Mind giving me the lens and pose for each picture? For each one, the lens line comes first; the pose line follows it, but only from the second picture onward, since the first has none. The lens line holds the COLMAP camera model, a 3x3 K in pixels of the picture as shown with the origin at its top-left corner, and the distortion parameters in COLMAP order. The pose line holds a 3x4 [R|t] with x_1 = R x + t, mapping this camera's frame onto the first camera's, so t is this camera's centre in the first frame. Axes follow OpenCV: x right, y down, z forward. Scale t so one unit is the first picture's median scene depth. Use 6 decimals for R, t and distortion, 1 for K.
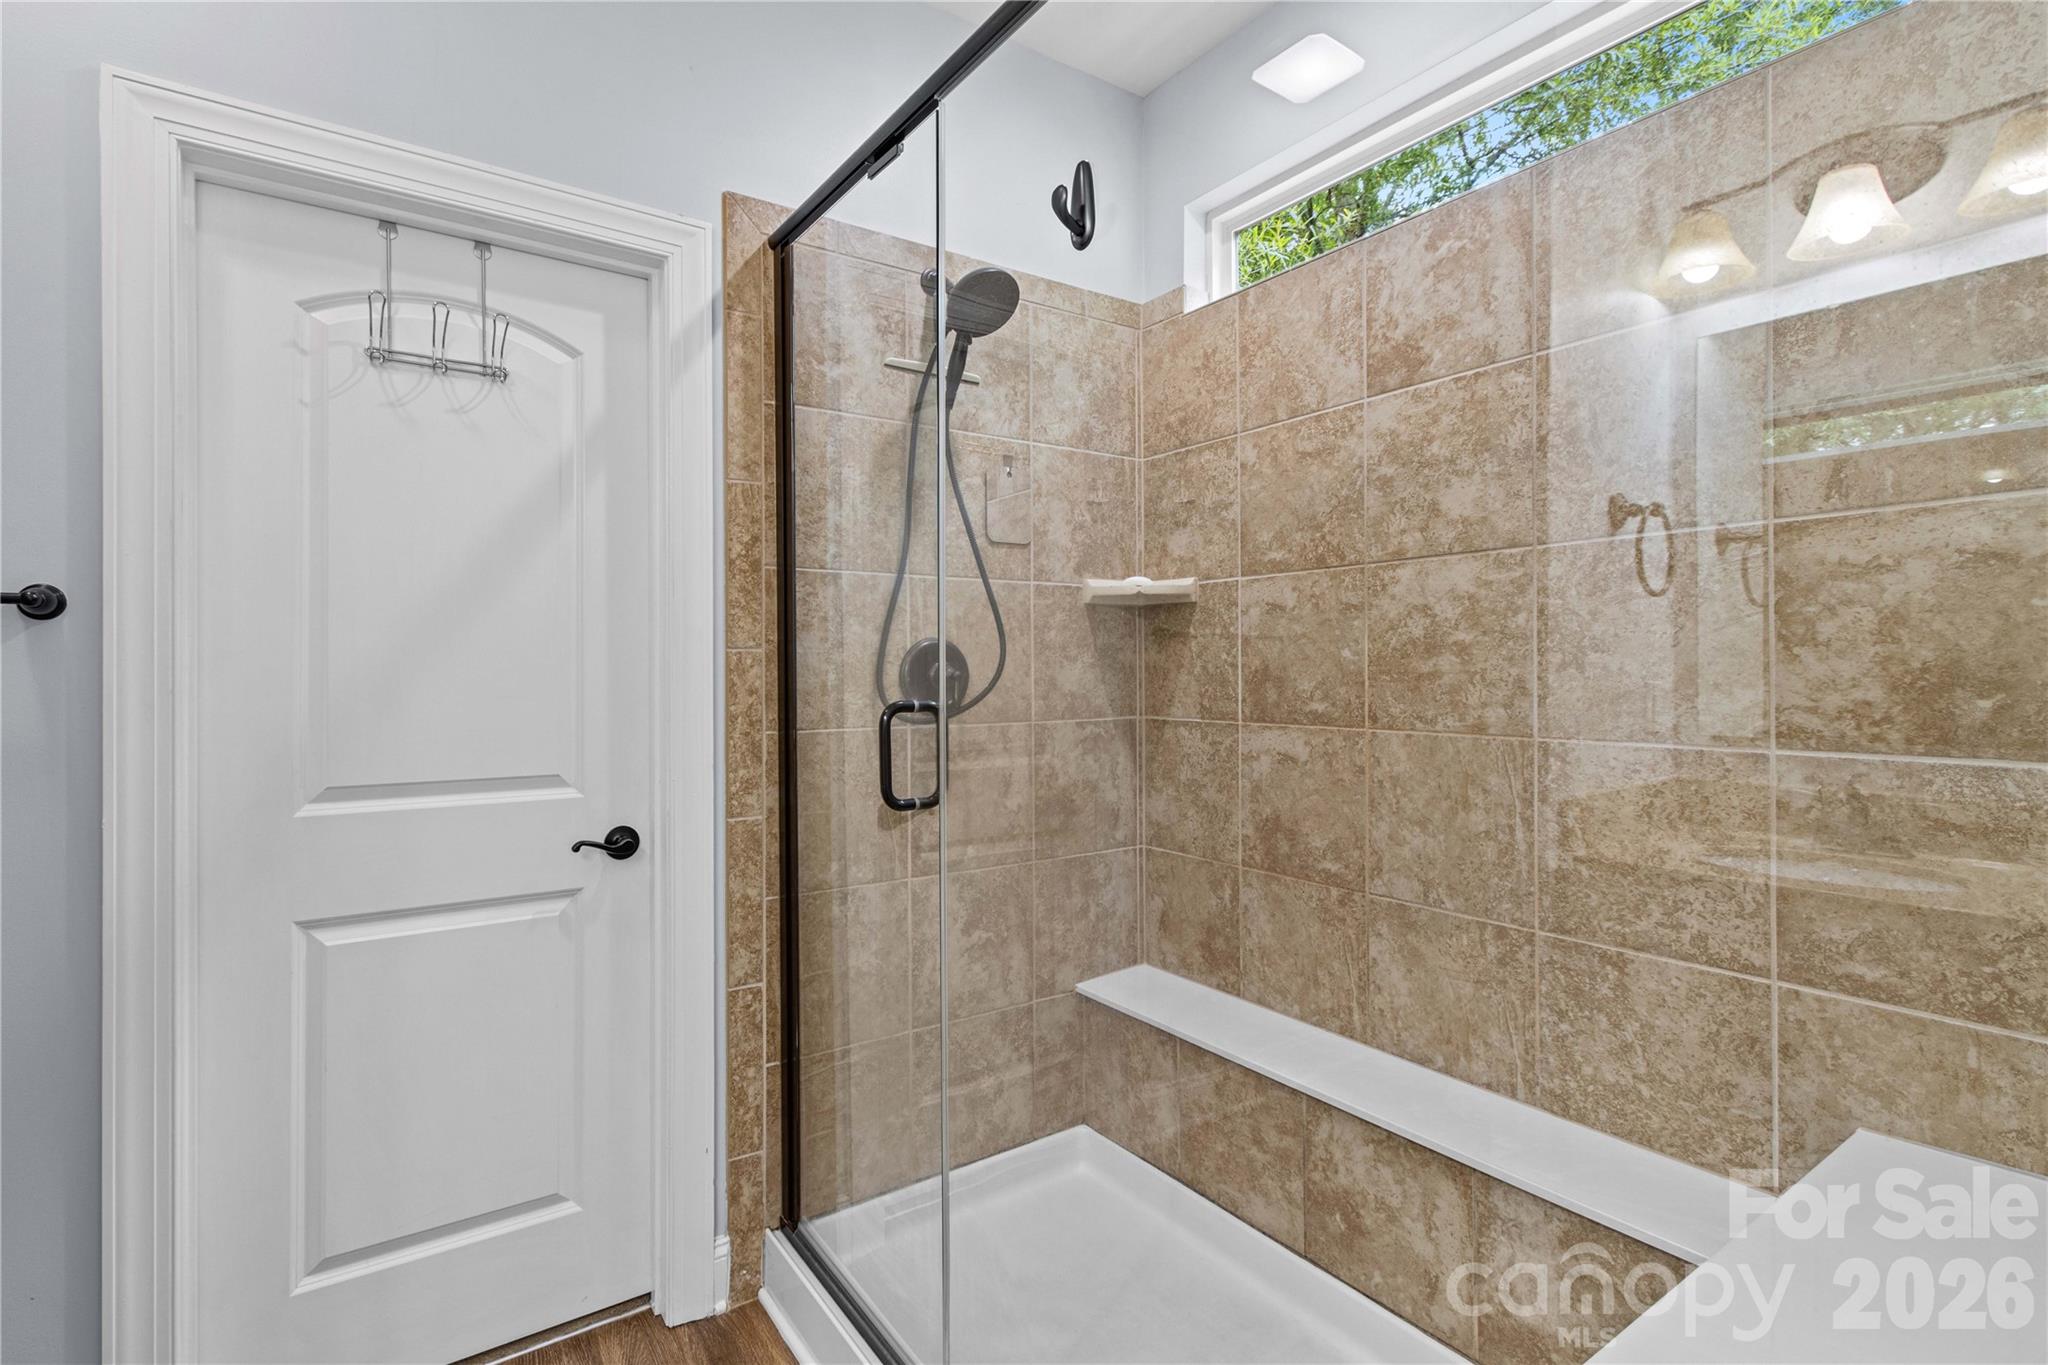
lens RADIAL K [[960.9, 0, 1004.2], [0, 960.9, 669.7], [0, 0, 1]] dist [0.008732, -0.004282]
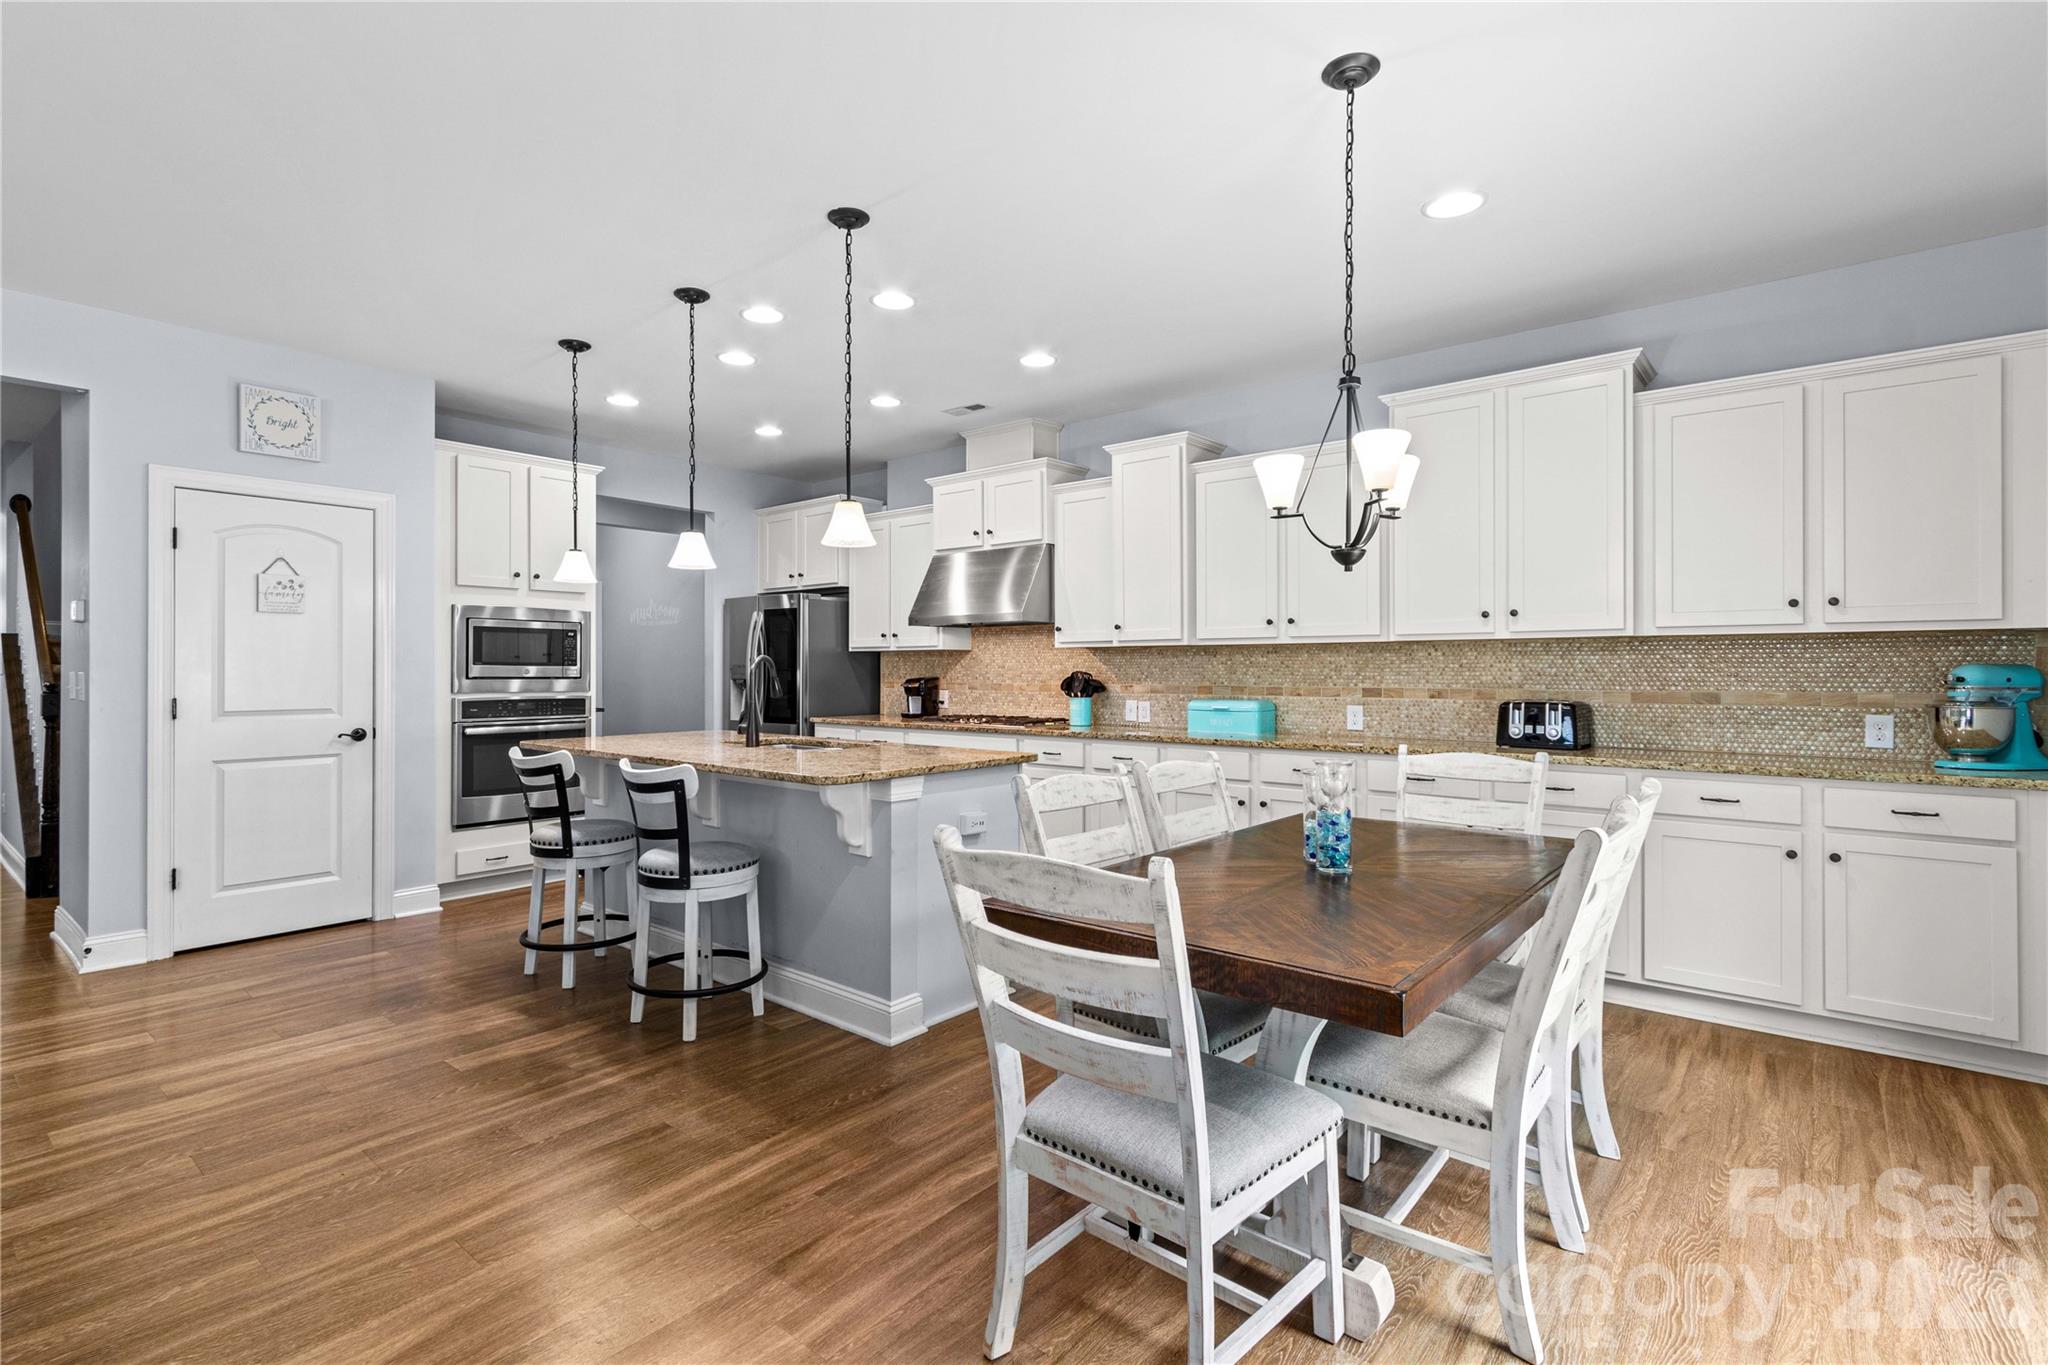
lens RADIAL K [[960.9, 0, 1005.9], [0, 960.9, 660.6], [0, 0, 1]] dist [0.008732, -0.004282]
pose [[0.963464, 0.010196, 0.267645, 0.466708], [-0.010236, 0.999947, -0.001244, -0.011544], [-0.267644, -0.001541, 0.963517, -1.606267]]
